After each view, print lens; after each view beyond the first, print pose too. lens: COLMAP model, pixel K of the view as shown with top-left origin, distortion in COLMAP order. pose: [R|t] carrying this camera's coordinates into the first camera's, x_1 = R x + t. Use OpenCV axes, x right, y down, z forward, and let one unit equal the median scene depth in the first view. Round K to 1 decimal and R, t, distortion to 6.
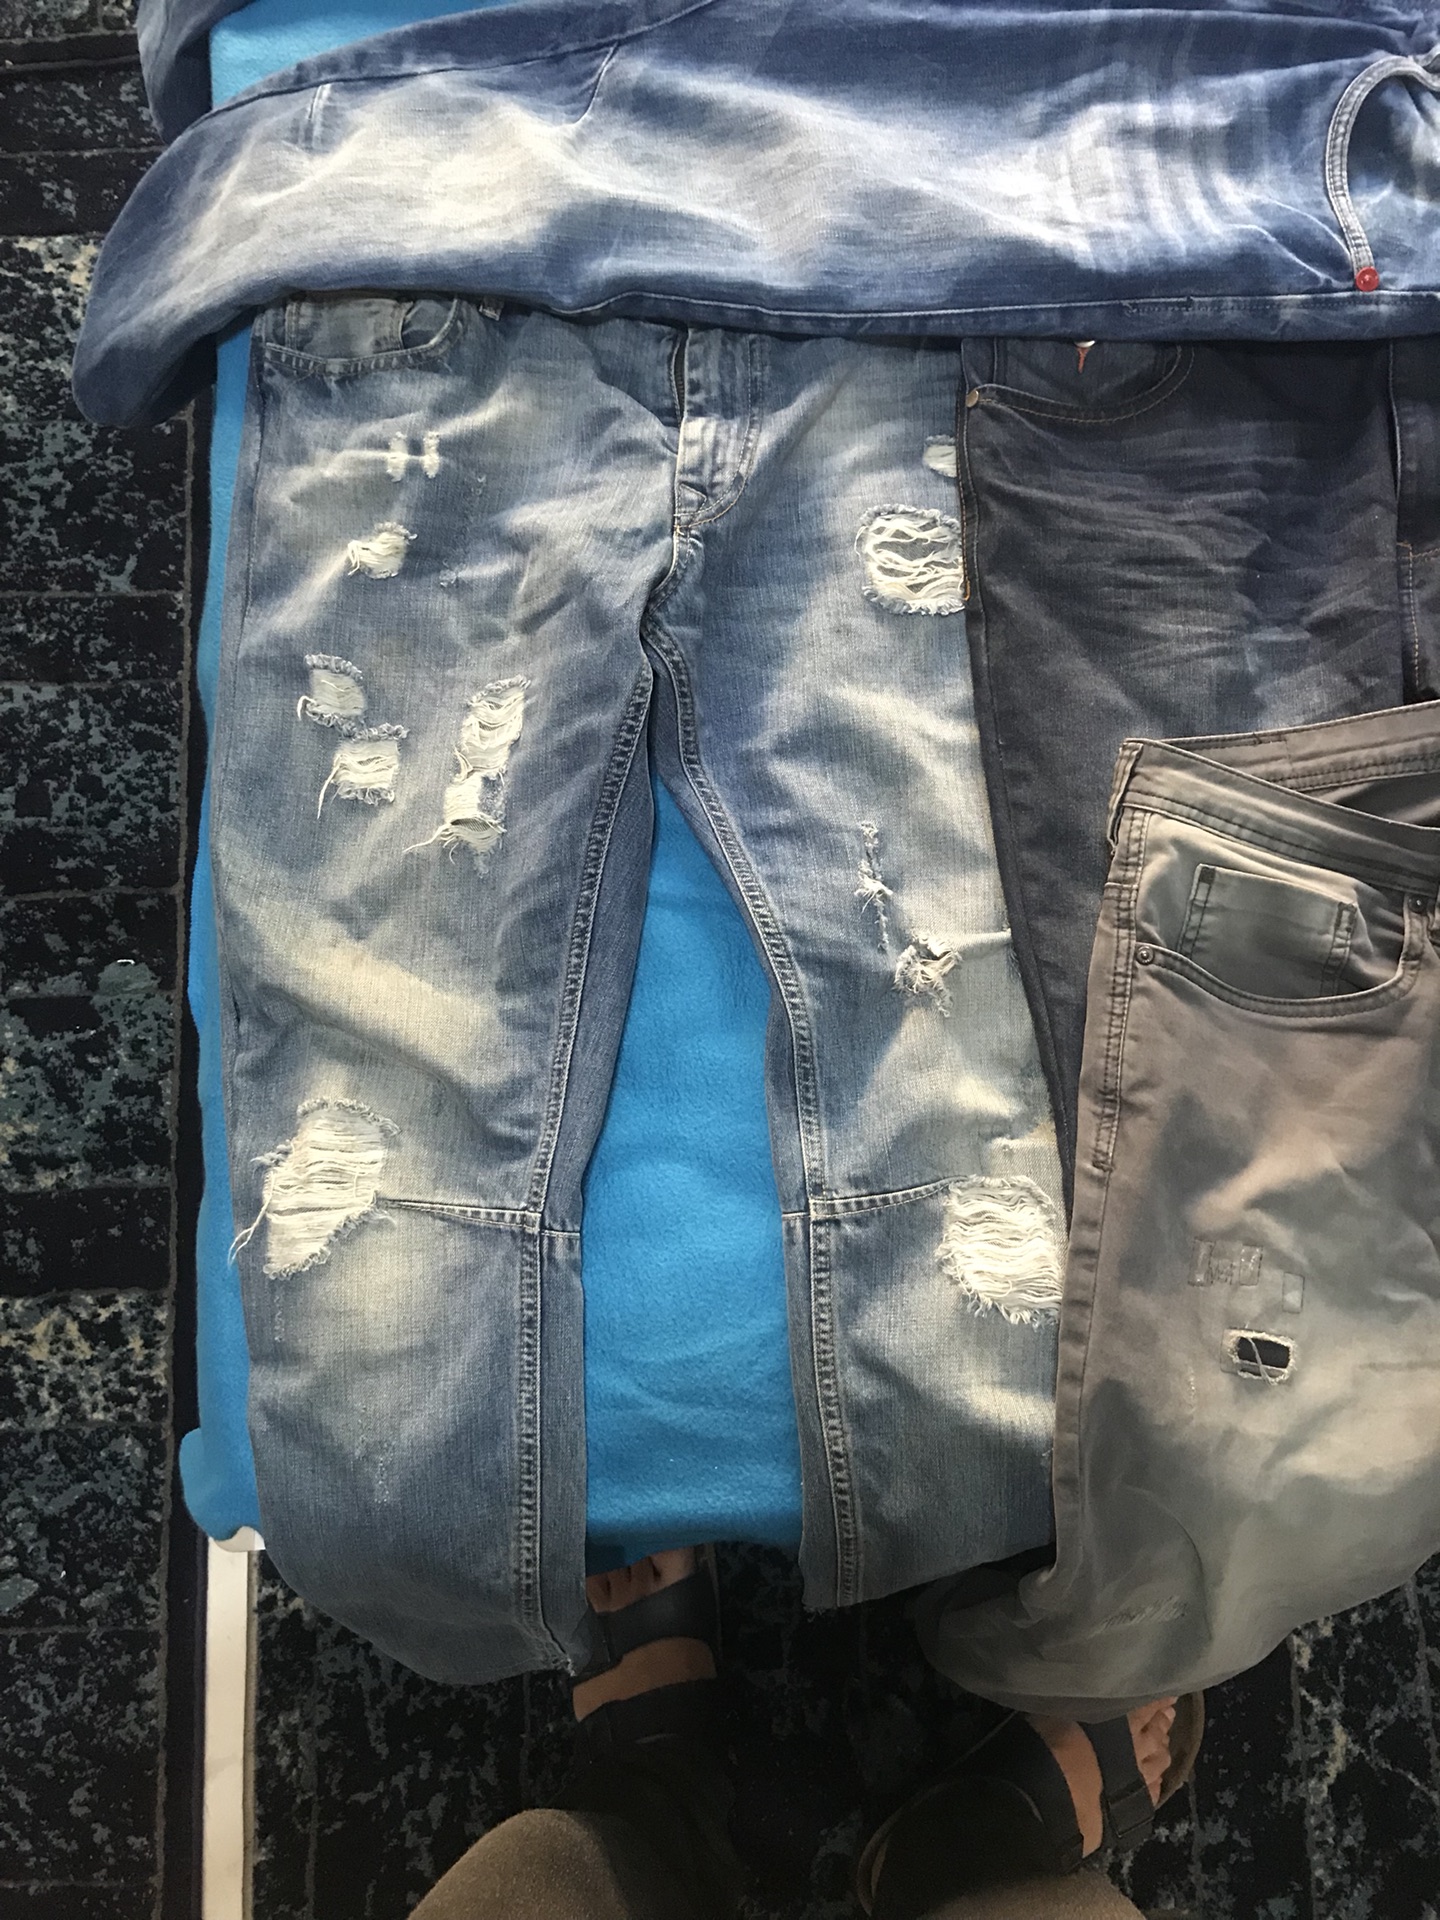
lens RADIAL K [[1578.8, 0, 730.8], [0, 1578.8, 942.7], [0, 0, 1]] dist [0.016291, -0.003361]
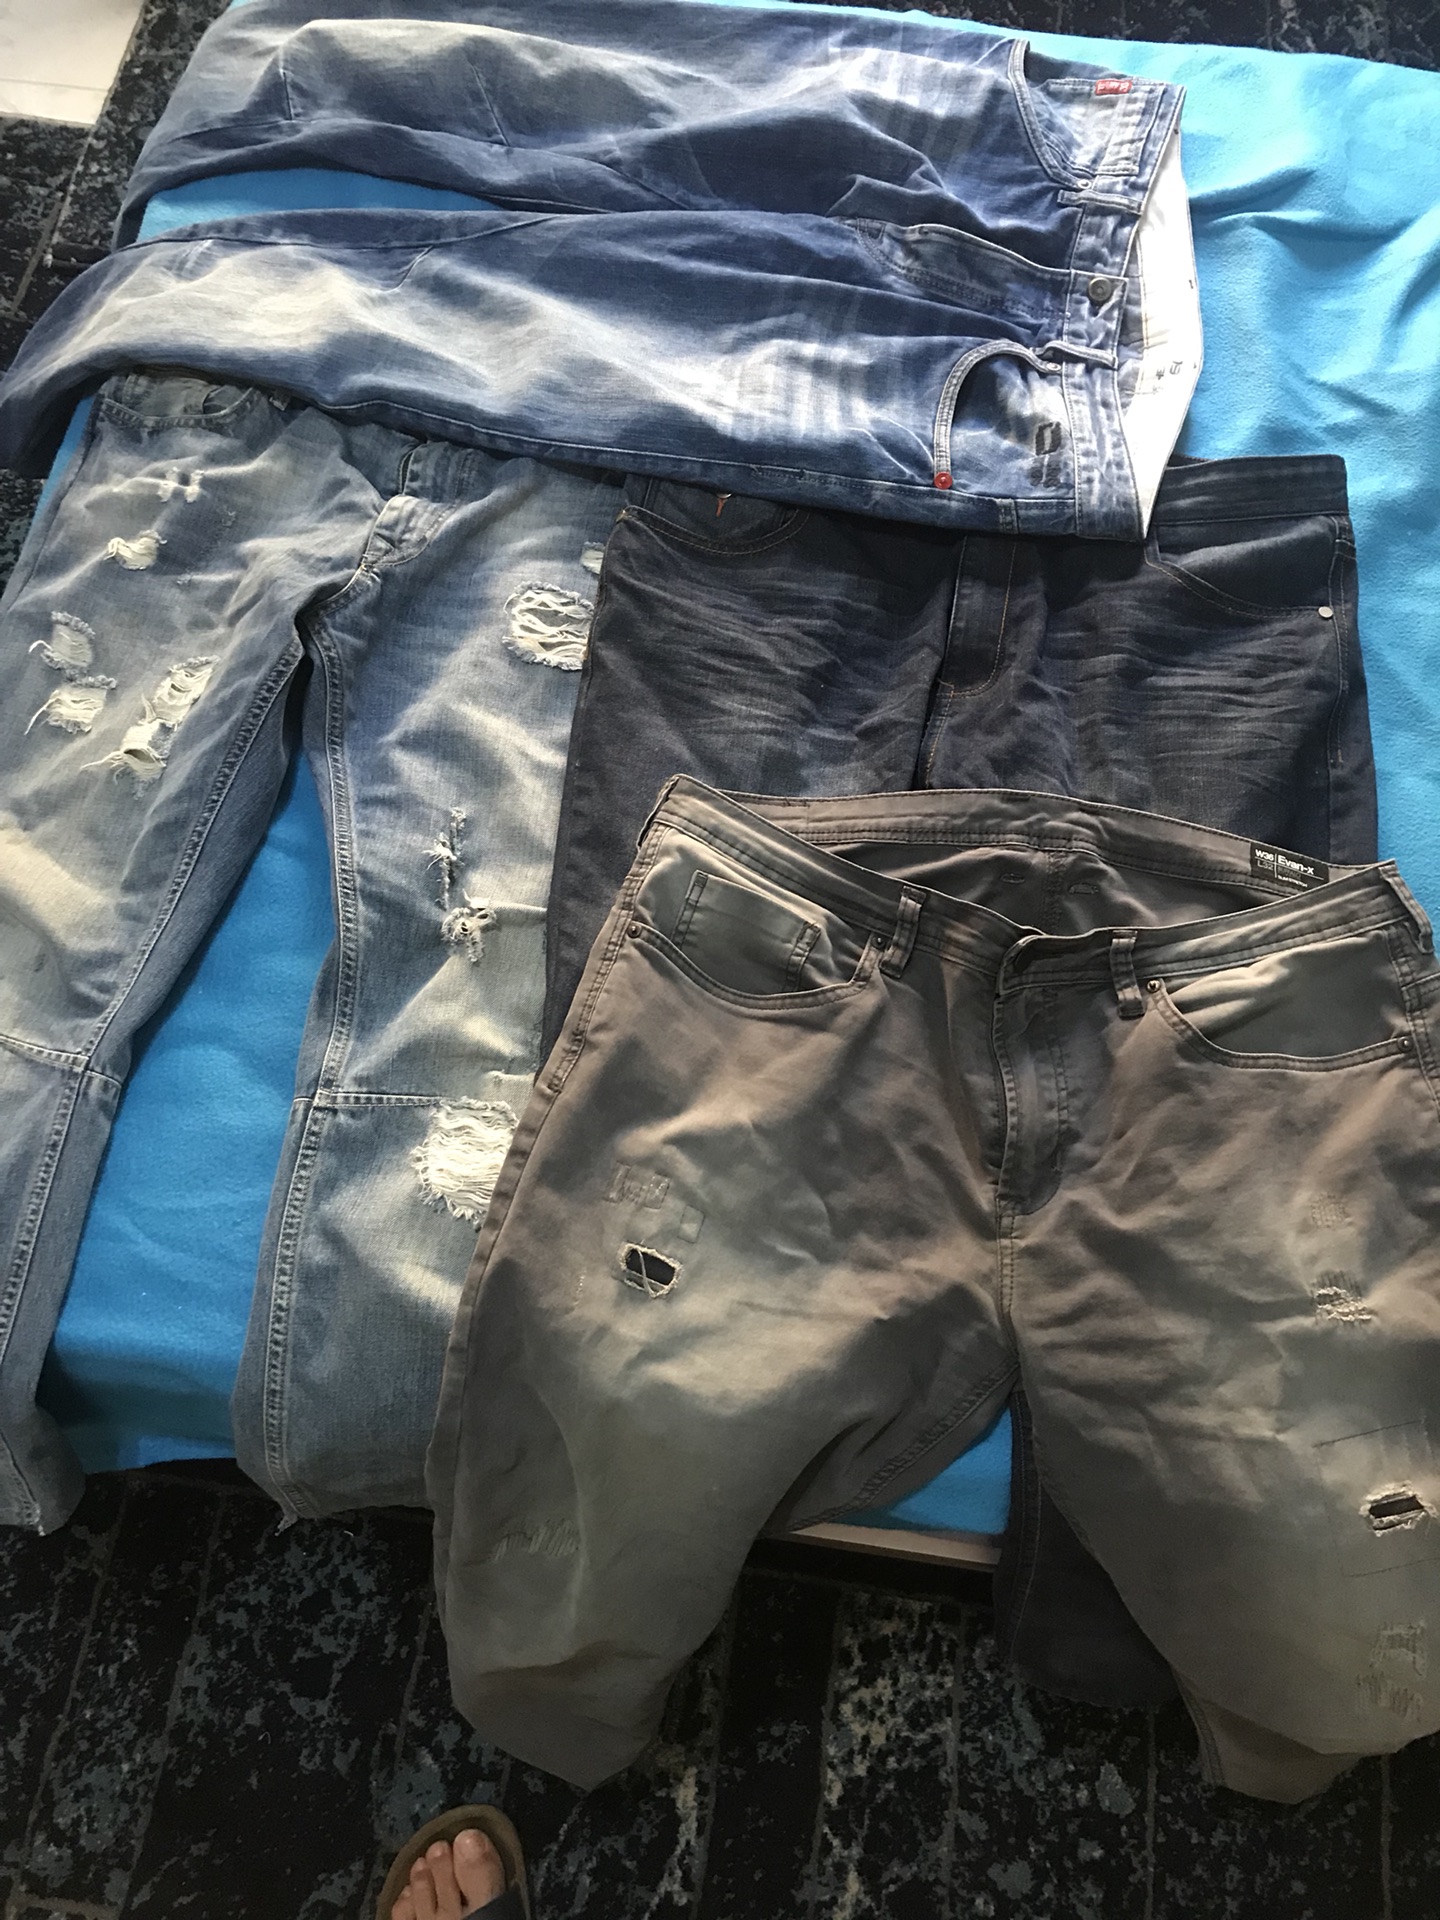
lens RADIAL K [[1578.8, 0, 730.8], [0, 1578.8, 942.7], [0, 0, 1]] dist [0.016291, -0.003361]
pose [[0.982815, 0.175098, -0.058445, 0.370147], [-0.183892, 0.956303, -0.227308, 0.249713], [0.016090, 0.234150, 0.972067, -0.139868]]
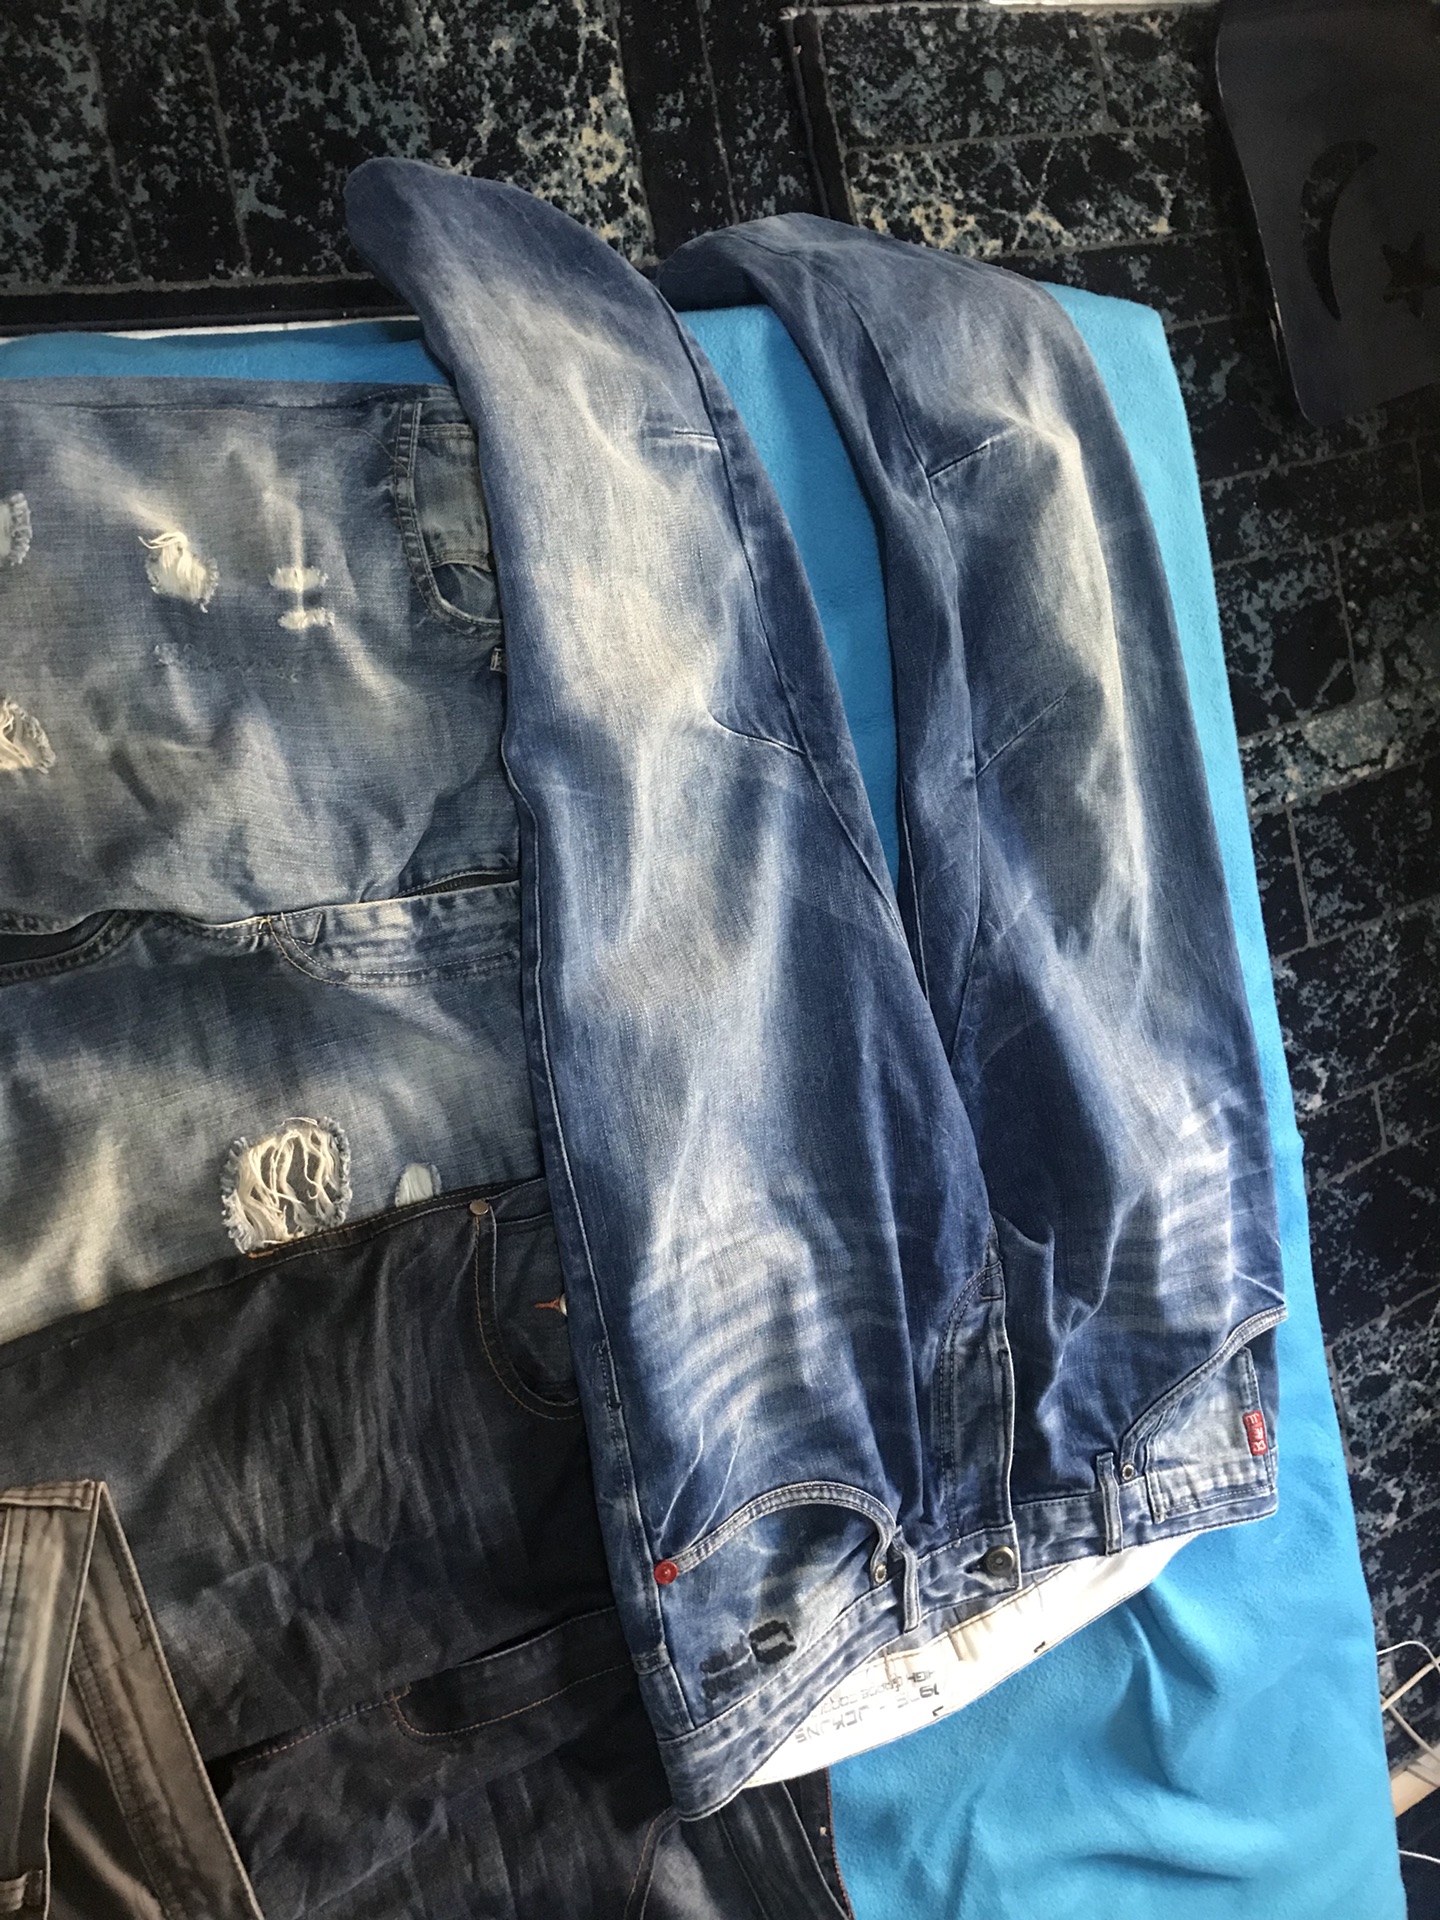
lens RADIAL K [[1580.1, 0, 729.3], [0, 1580.1, 955.7], [0, 0, 1]] dist [0.019180, -0.006400]
pose [[0.148512, 0.980181, 0.131112, -0.088535], [-0.942791, 0.180353, -0.280389, -0.249127], [-0.298479, -0.081970, 0.950890, 0.099270]]
